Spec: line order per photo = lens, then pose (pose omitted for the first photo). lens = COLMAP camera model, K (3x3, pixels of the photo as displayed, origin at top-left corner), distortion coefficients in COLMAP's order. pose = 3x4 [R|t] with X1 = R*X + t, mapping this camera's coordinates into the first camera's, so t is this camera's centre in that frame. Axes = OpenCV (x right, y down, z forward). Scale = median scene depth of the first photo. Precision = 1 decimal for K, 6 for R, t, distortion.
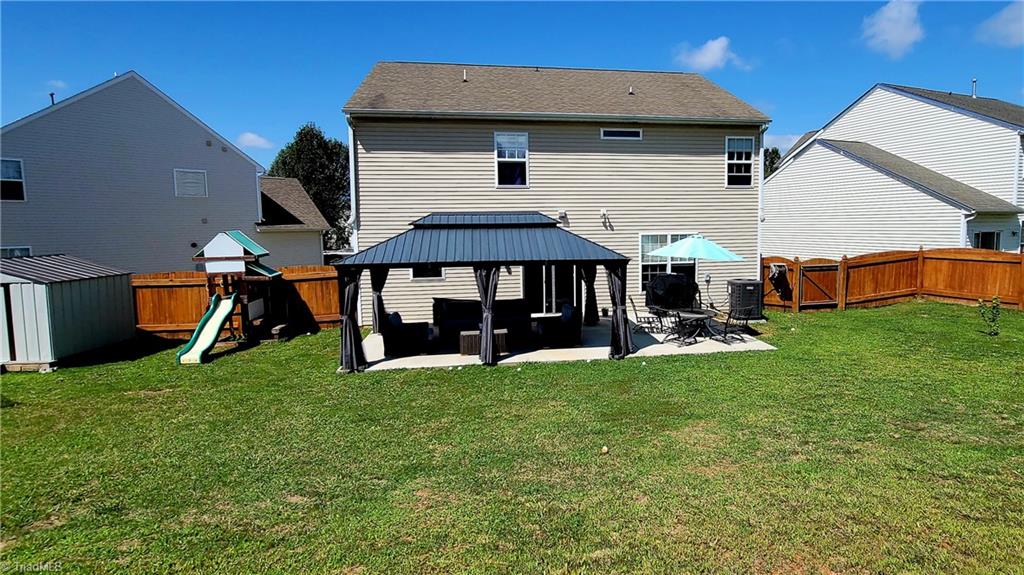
lens RADIAL K [[420.4, 0, 513.3], [0, 420.4, 280.6], [0, 0, 1]] dist [-0.002316, -0.000423]
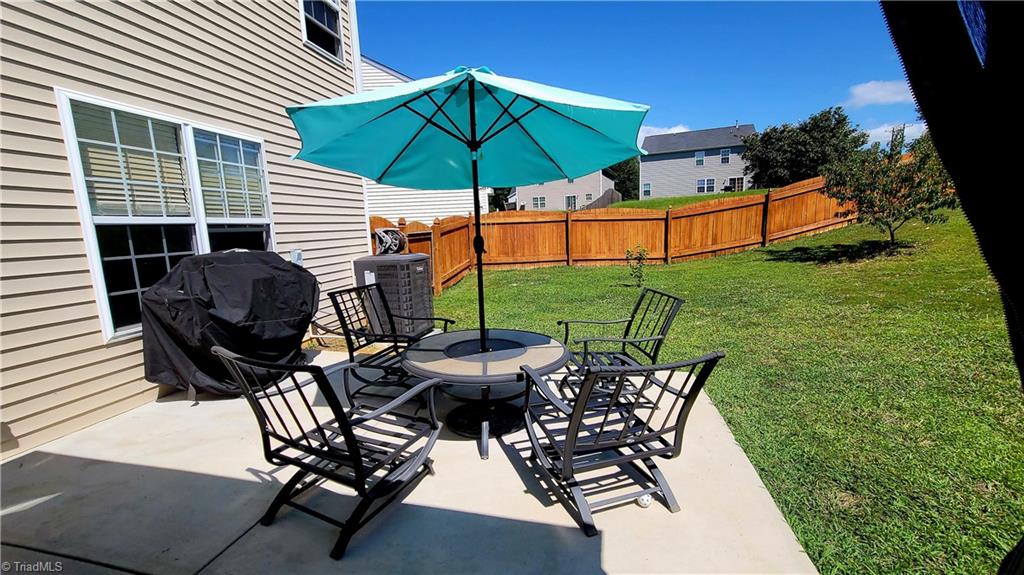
lens RADIAL K [[420.4, 0, 511.4], [0, 420.4, 291.3], [0, 0, 1]] dist [-0.002316, -0.000423]
pose [[0.331851, -0.138152, 0.933161, 0.148493], [0.114954, 0.987768, 0.105356, 0.003432], [-0.936302, 0.072308, 0.343673, 0.680426]]
